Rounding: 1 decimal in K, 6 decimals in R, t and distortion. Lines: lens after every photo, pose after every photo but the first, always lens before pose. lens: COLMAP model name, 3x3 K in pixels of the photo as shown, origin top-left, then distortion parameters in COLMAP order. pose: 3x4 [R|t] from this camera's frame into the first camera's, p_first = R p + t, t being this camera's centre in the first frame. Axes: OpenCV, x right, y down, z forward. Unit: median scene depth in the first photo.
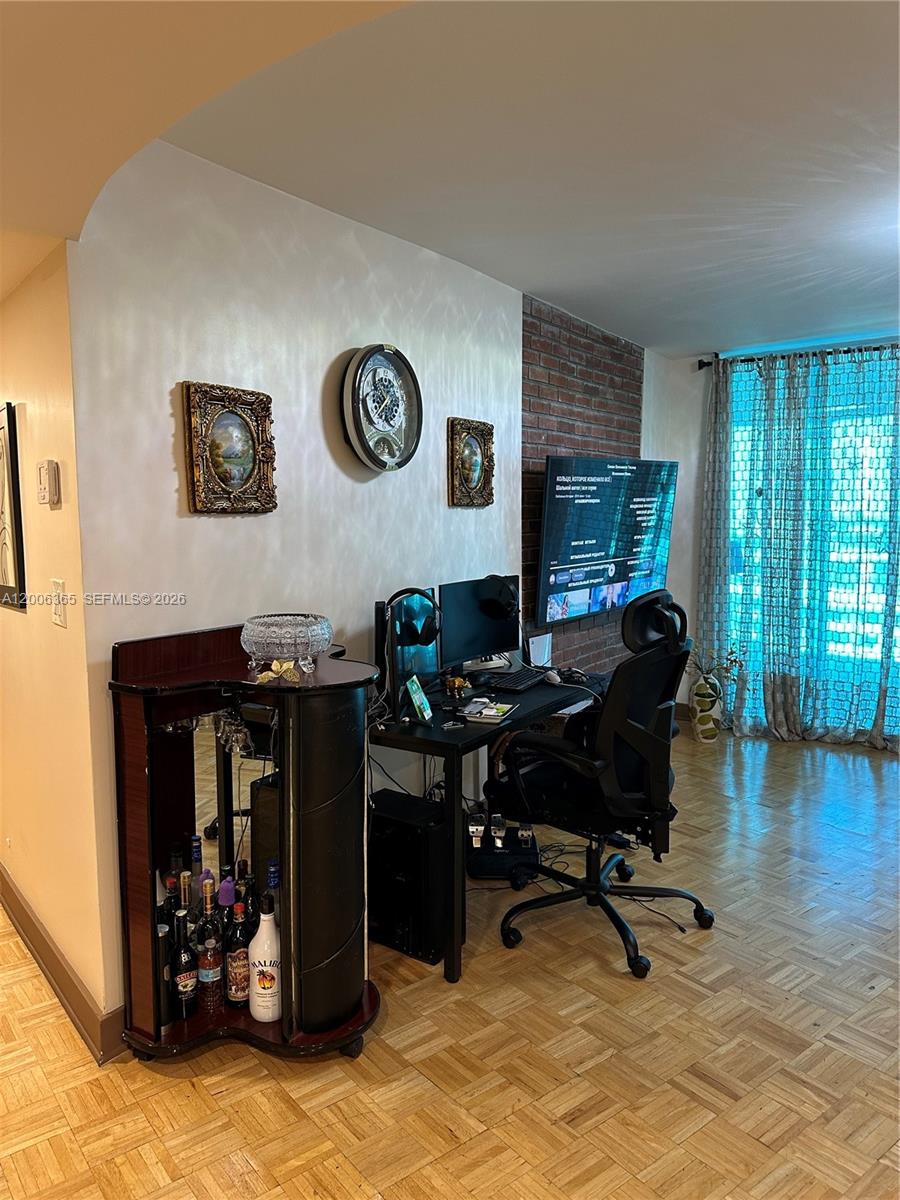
lens RADIAL K [[847.6, 0, 450.0], [0, 847.6, 600.0], [0, 0, 1]] dist [0.078234, -0.103290]
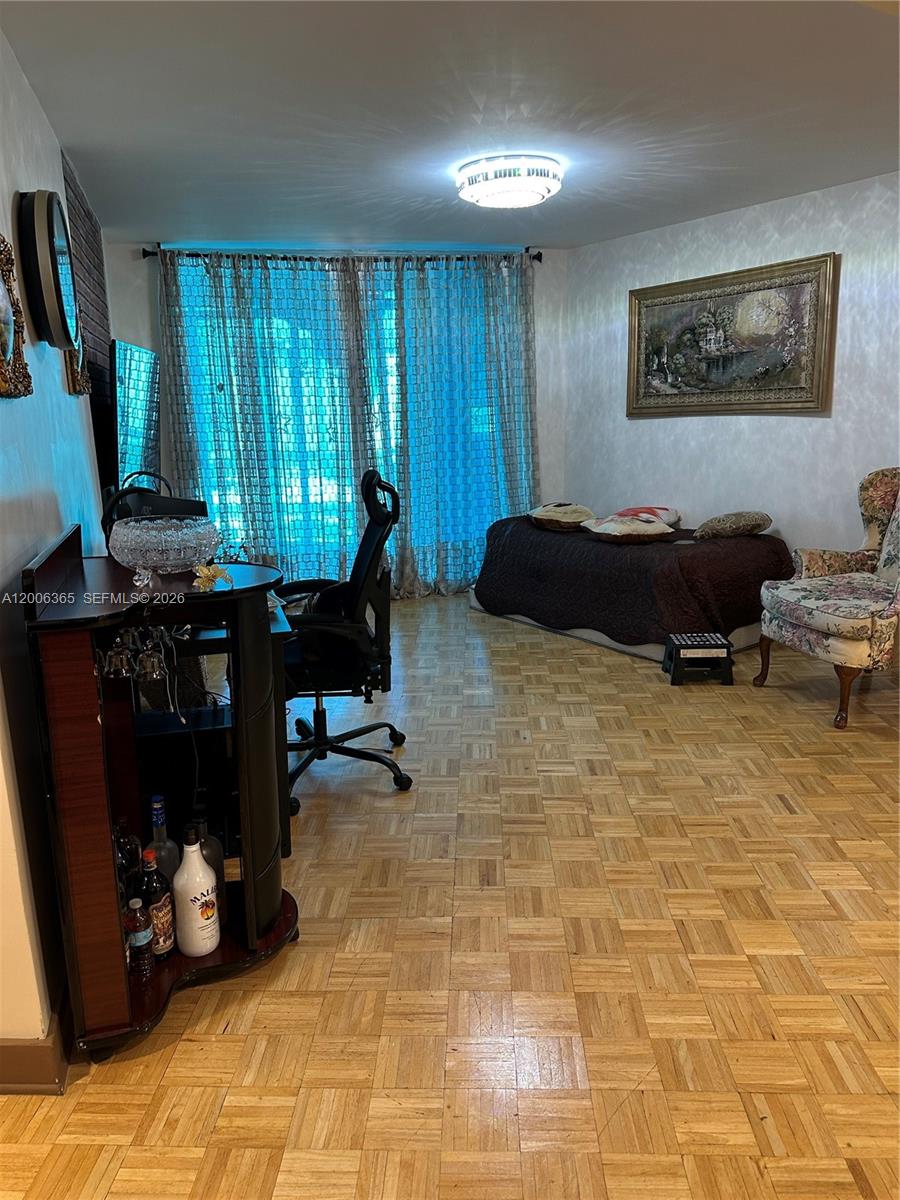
lens RADIAL K [[836.9, 0, 450.0], [0, 836.9, 600.0], [0, 0, 1]] dist [0.048572, -0.095706]
pose [[0.652473, -0.182179, 0.735588, -0.584183], [0.097125, 0.982772, 0.157247, -0.003383], [-0.751562, -0.031155, 0.658926, 0.191944]]
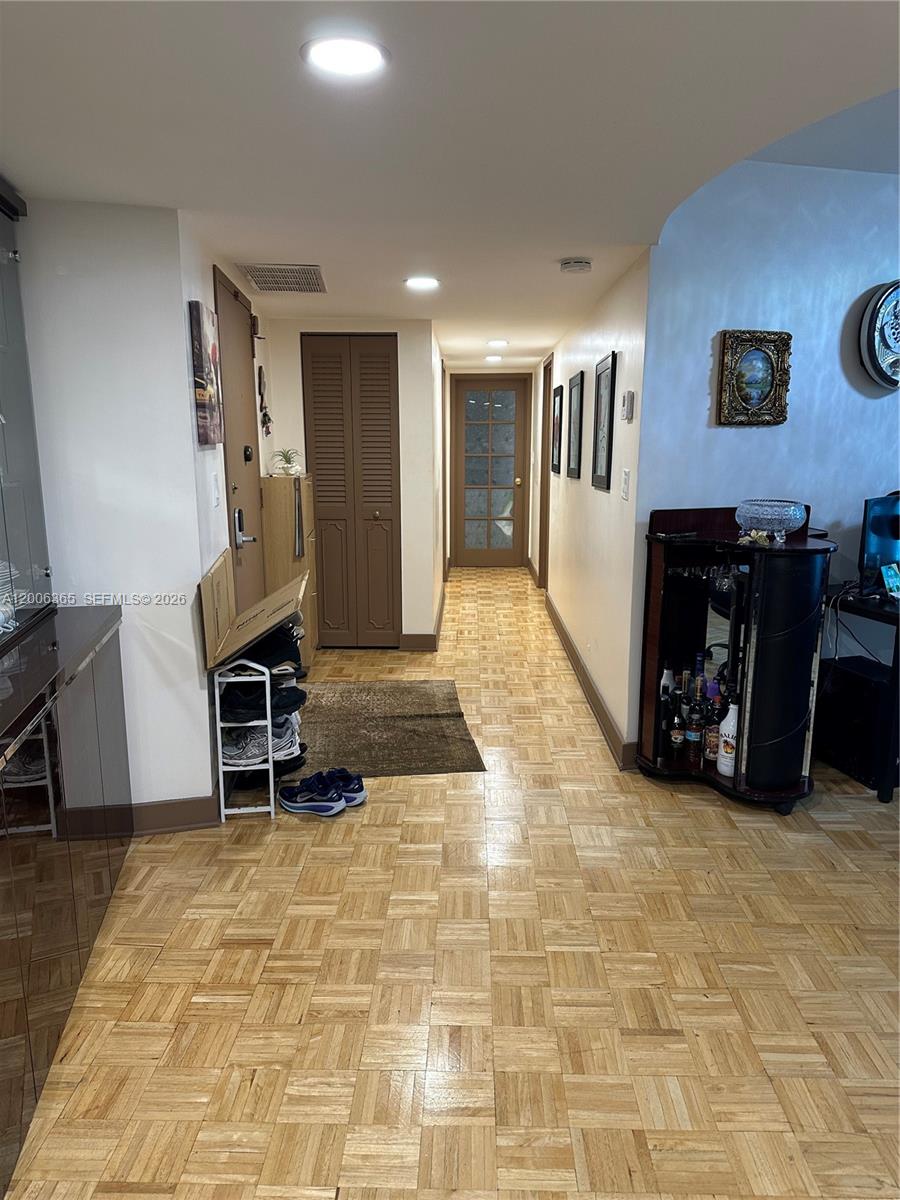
lens RADIAL K [[847.6, 0, 450.0], [0, 847.6, 600.0], [0, 0, 1]] dist [0.078234, -0.103290]
pose [[0.774236, 0.134539, -0.618432, 0.259722], [-0.072438, 0.989561, 0.124590, 0.039601], [0.628738, -0.051664, 0.775899, -0.381444]]
